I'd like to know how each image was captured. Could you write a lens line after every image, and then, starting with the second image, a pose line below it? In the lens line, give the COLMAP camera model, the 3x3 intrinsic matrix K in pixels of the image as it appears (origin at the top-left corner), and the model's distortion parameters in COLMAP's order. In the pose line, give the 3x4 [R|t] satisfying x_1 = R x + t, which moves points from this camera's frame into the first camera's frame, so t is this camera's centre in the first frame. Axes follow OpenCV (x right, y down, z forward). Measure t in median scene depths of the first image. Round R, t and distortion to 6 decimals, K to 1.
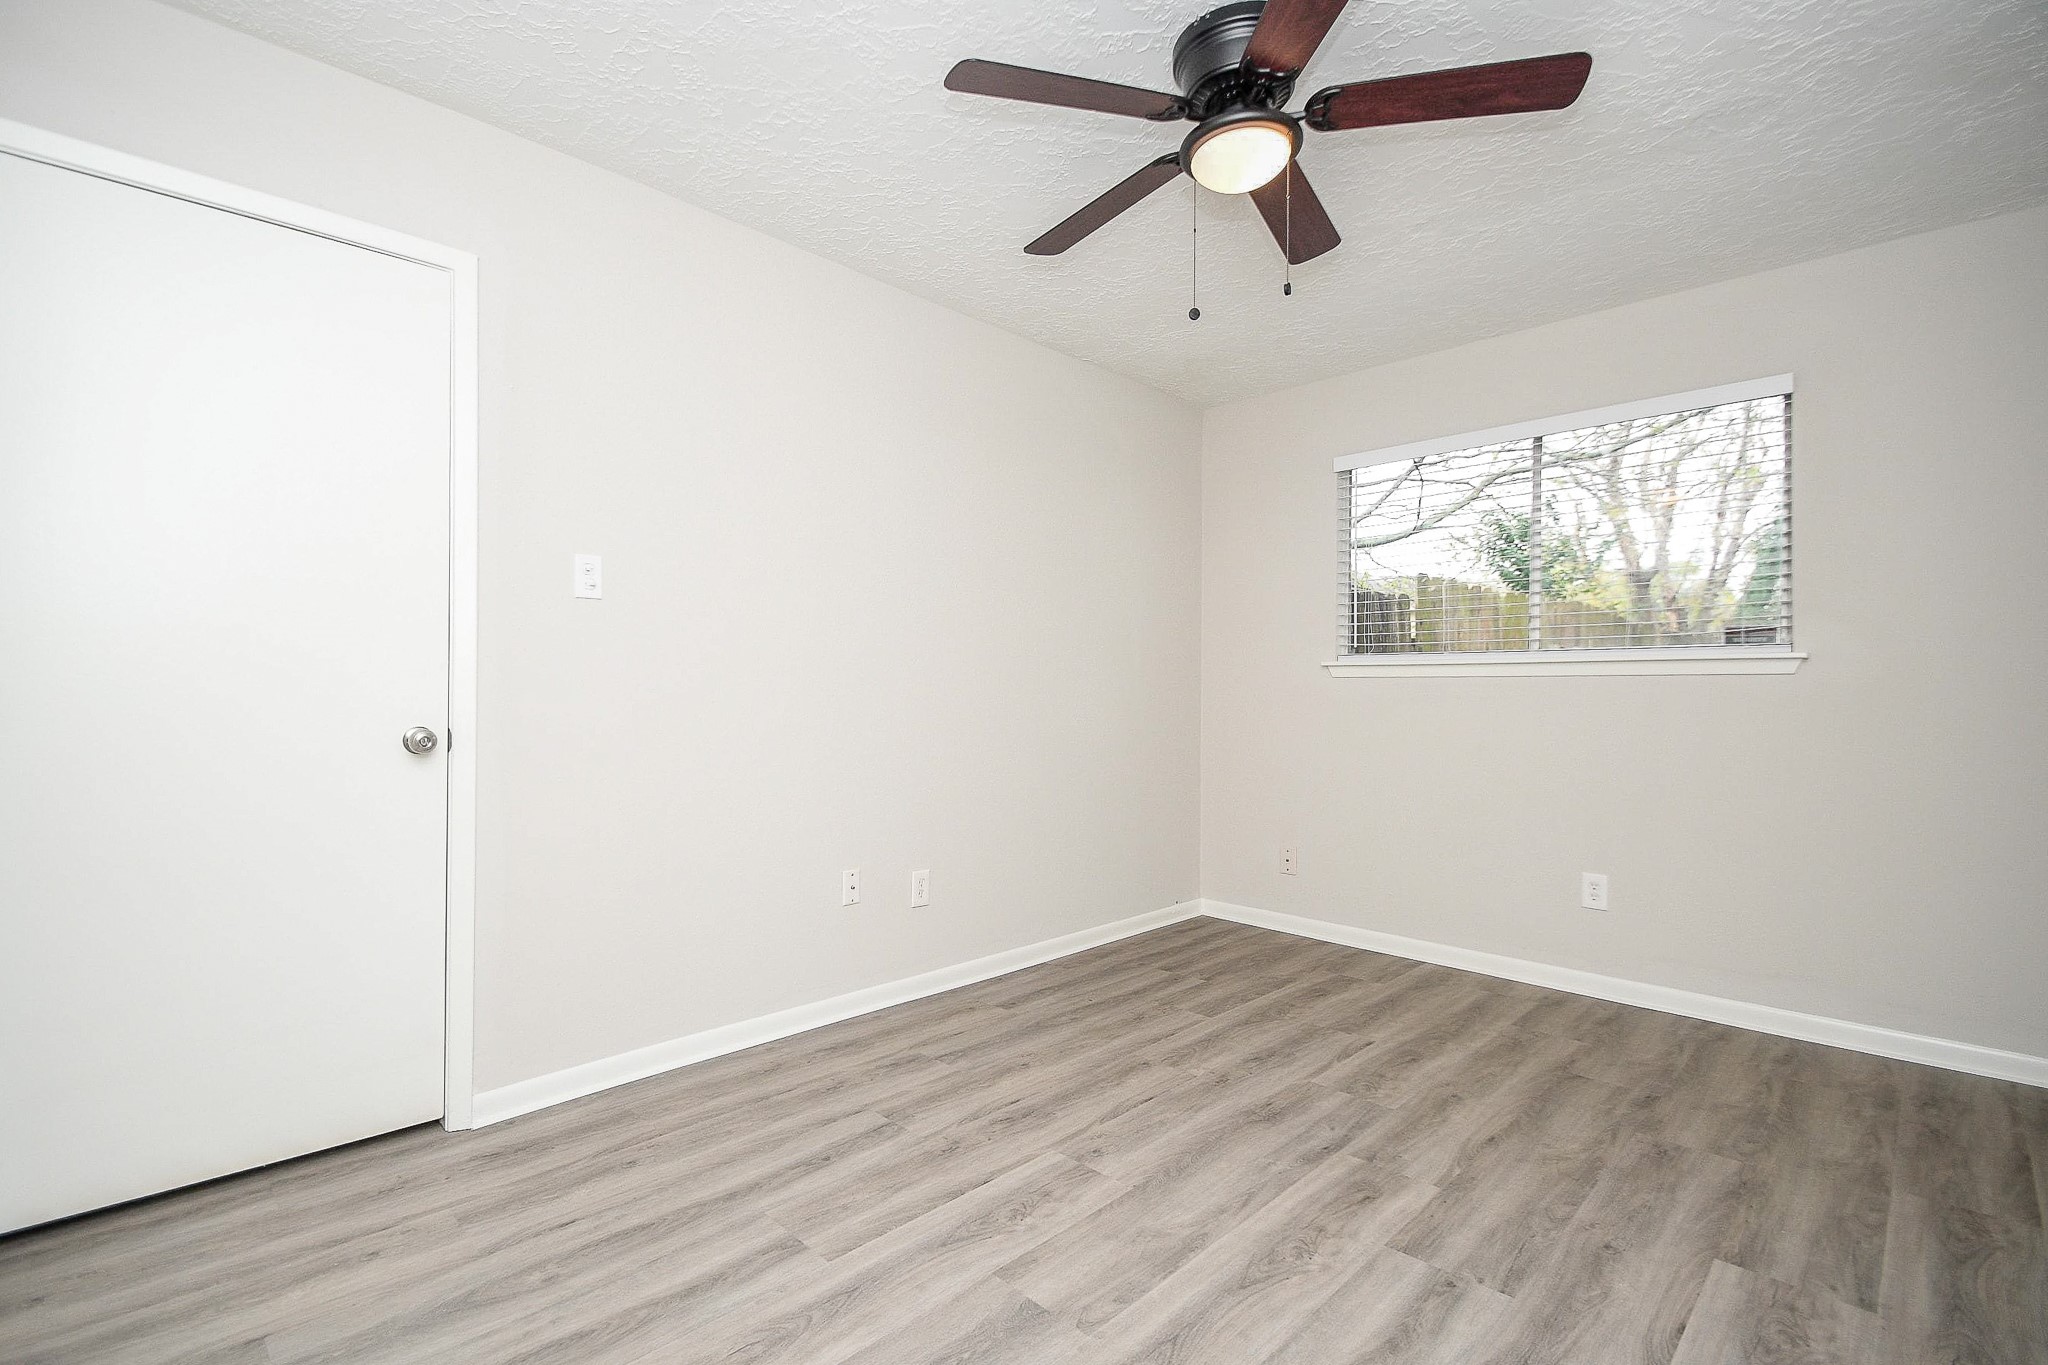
lens RADIAL K [[921.6, 0, 1033.1], [0, 921.6, 689.5], [0, 0, 1]] dist [0.017446, -0.017037]
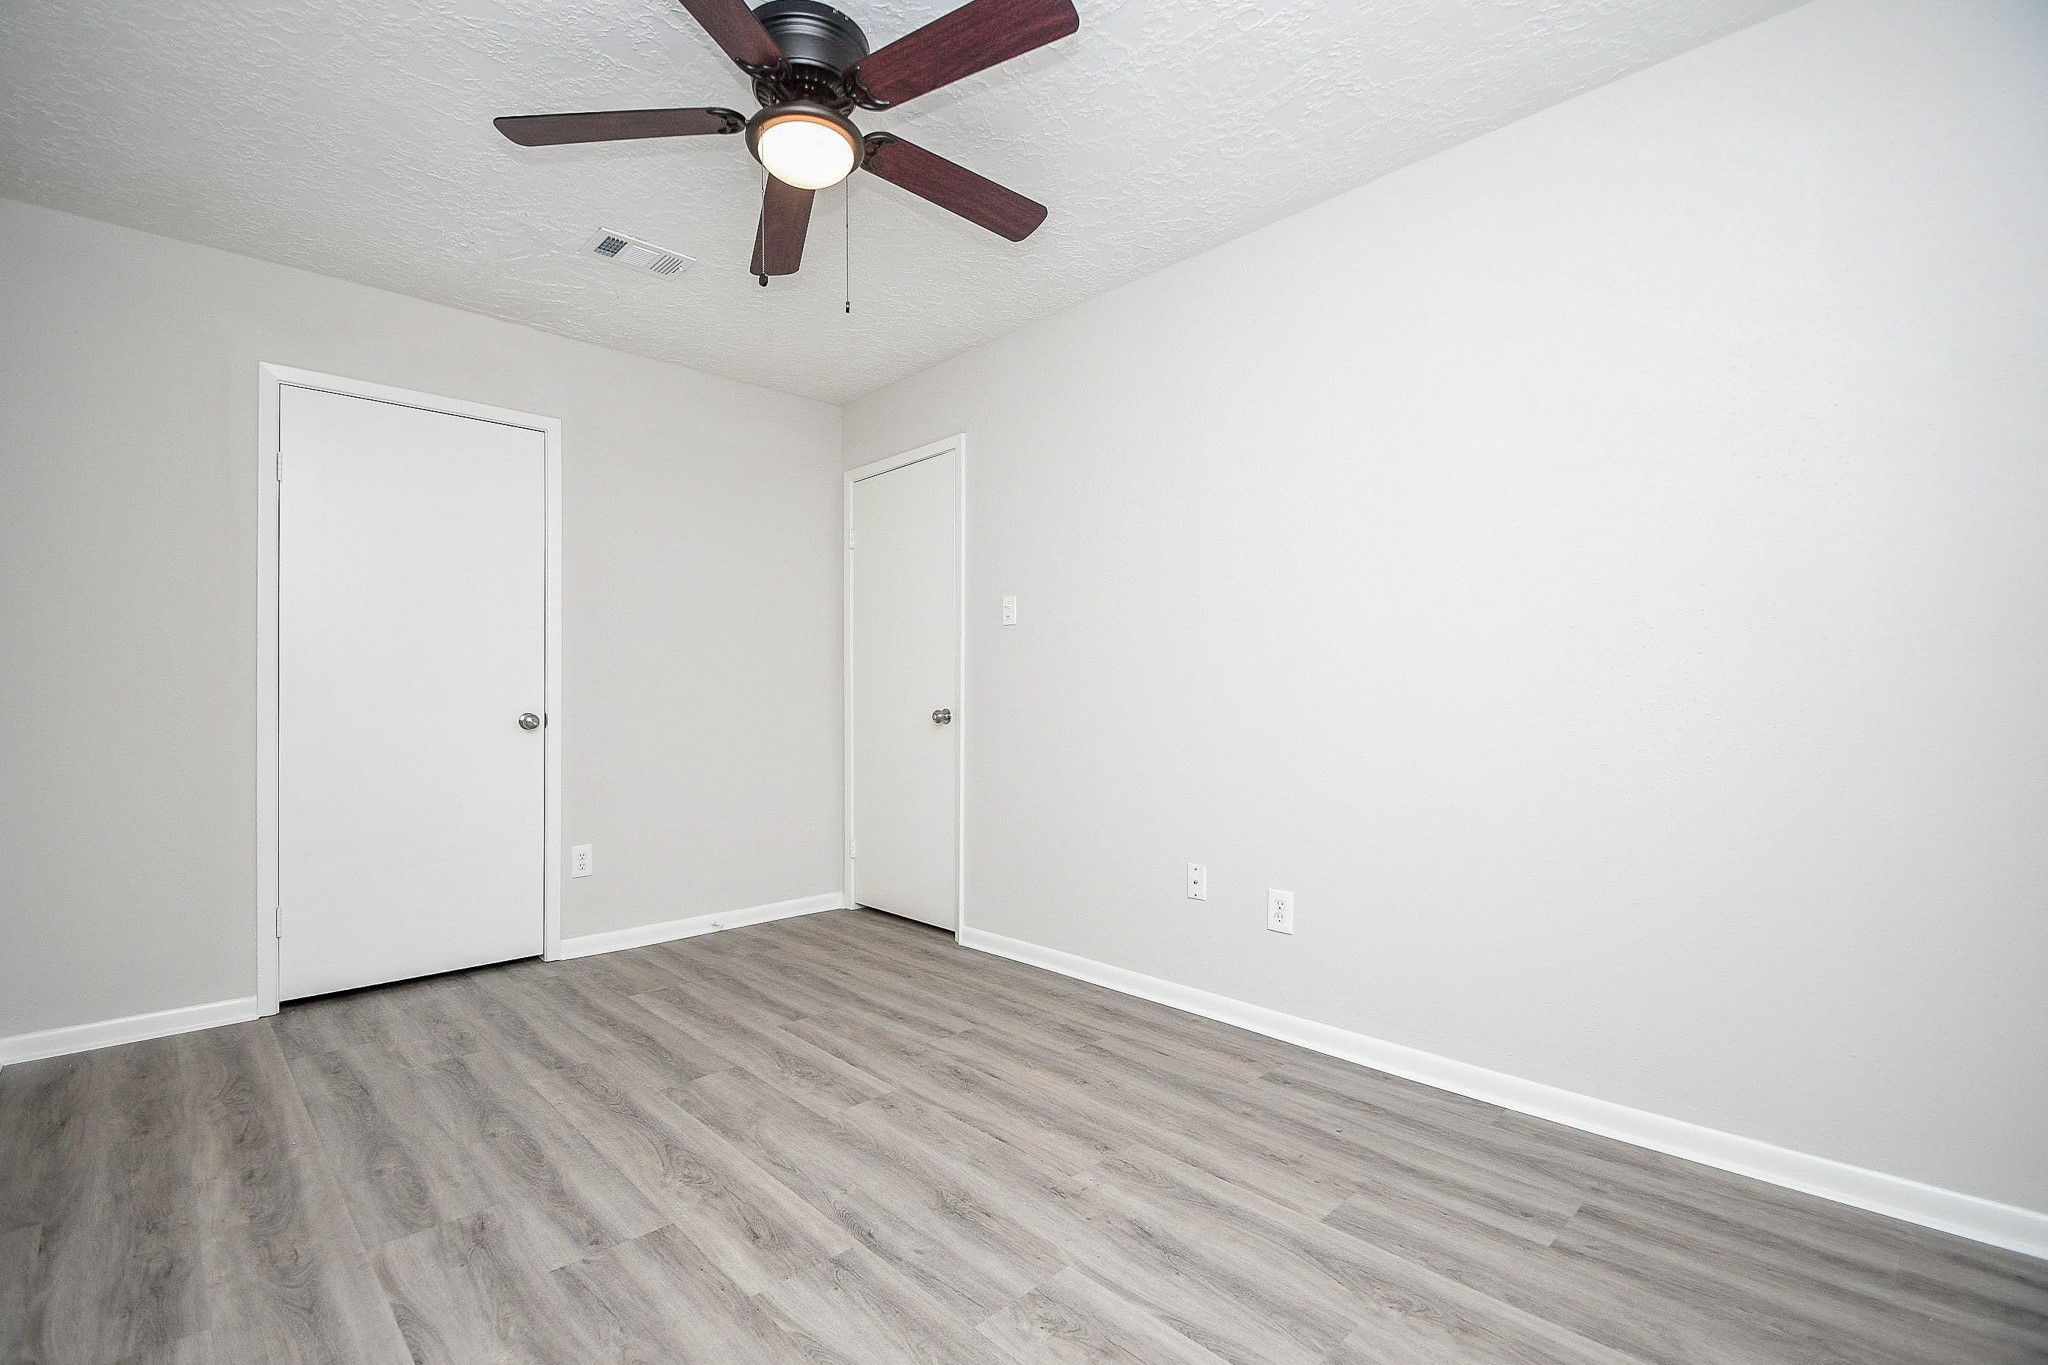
lens RADIAL K [[921.6, 0, 1033.1], [0, 921.6, 689.5], [0, 0, 1]] dist [0.017446, -0.017037]
pose [[-0.021630, -0.016190, -0.999635, 1.104624], [0.007017, 0.999842, -0.016346, 0.012391], [0.999741, -0.007368, -0.021513, 1.109711]]
